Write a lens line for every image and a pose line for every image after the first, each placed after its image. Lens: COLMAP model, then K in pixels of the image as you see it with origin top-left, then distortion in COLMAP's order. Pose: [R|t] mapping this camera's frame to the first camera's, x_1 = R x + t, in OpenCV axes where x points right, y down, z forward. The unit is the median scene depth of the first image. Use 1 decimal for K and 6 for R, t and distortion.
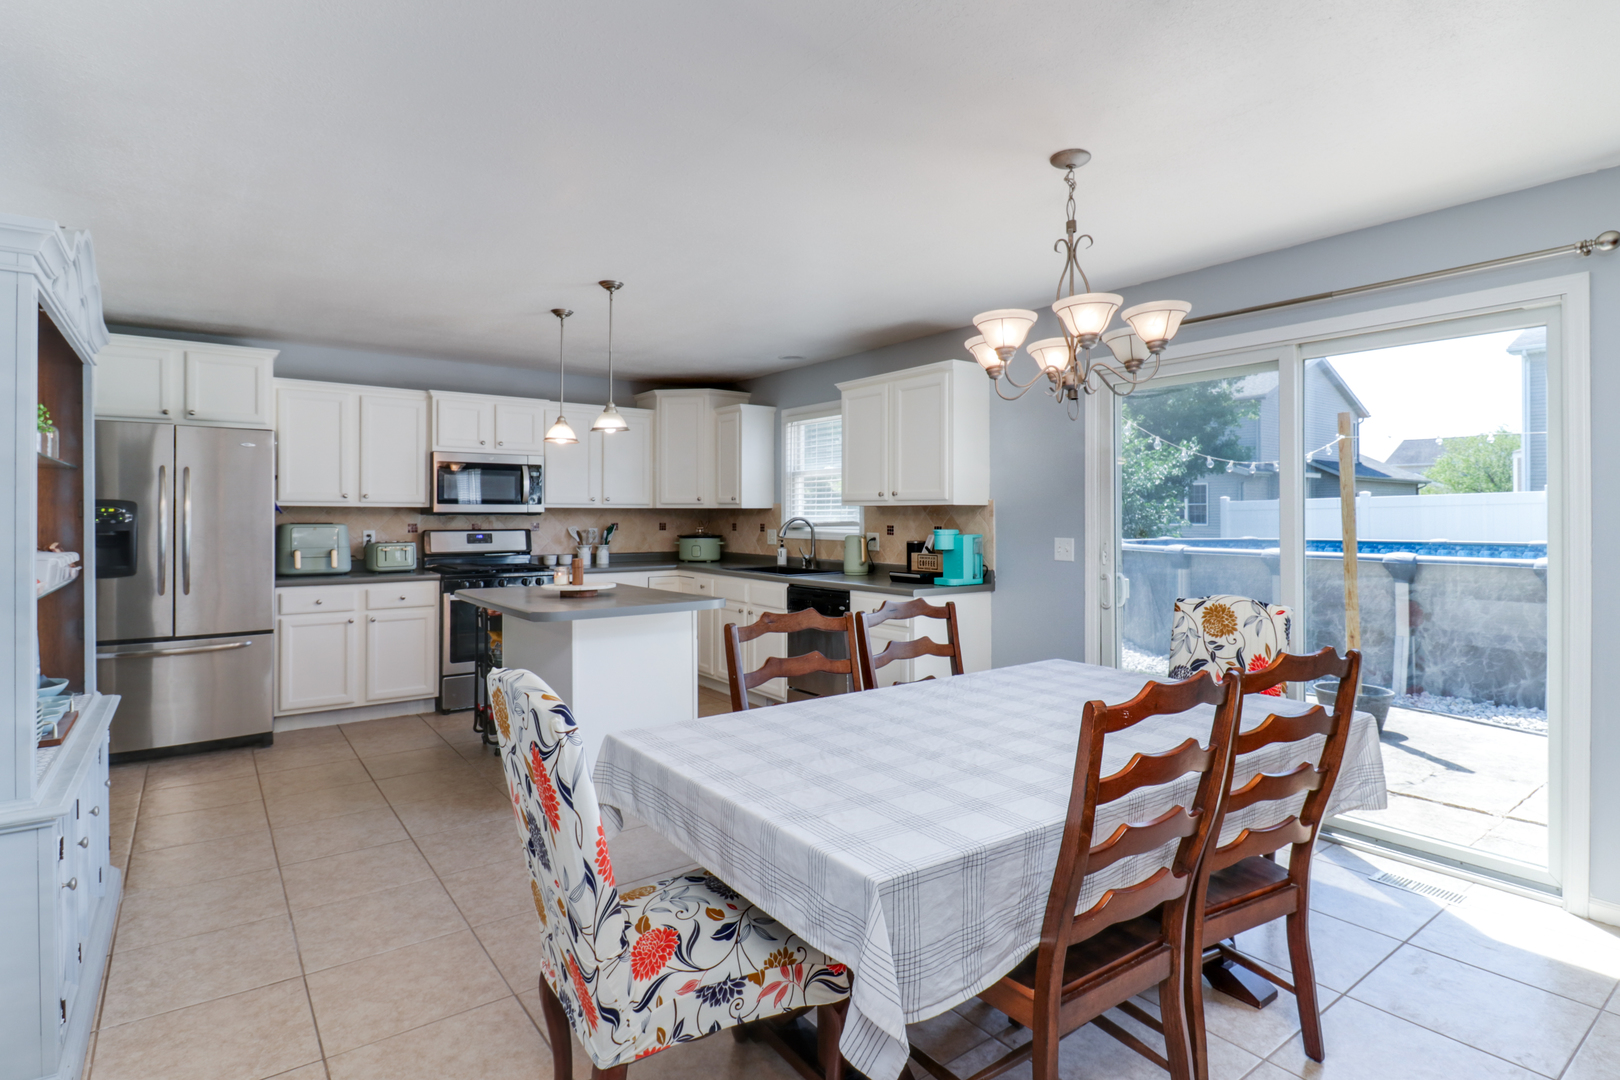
lens RADIAL K [[824.4, 0, 810.0], [0, 824.4, 540.0], [0, 0, 1]] dist [-0.001737, -0.000417]
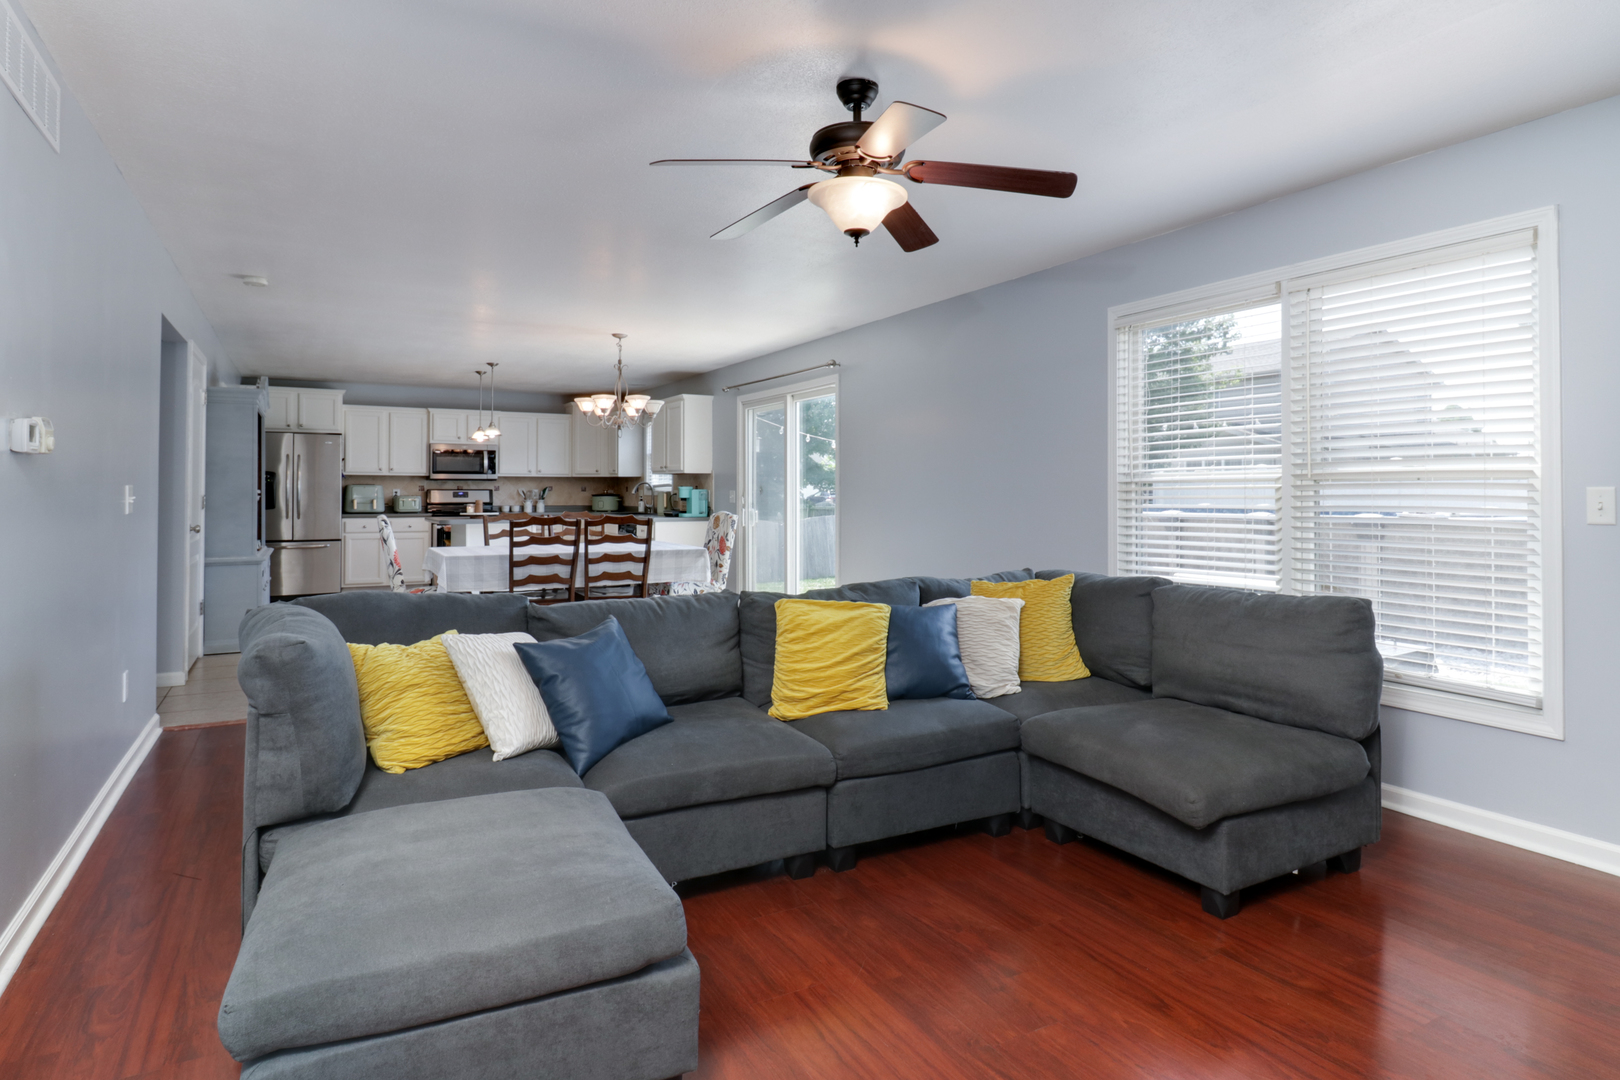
lens RADIAL K [[884.1, 0, 810.1], [0, 884.1, 512.3], [0, 0, 1]] dist [0.001201, 0.000219]
pose [[0.992402, 0.003958, -0.122977, 0.562074], [-0.004786, 0.999968, -0.006436, 0.045026], [0.122947, 0.006976, 0.992389, -0.742673]]
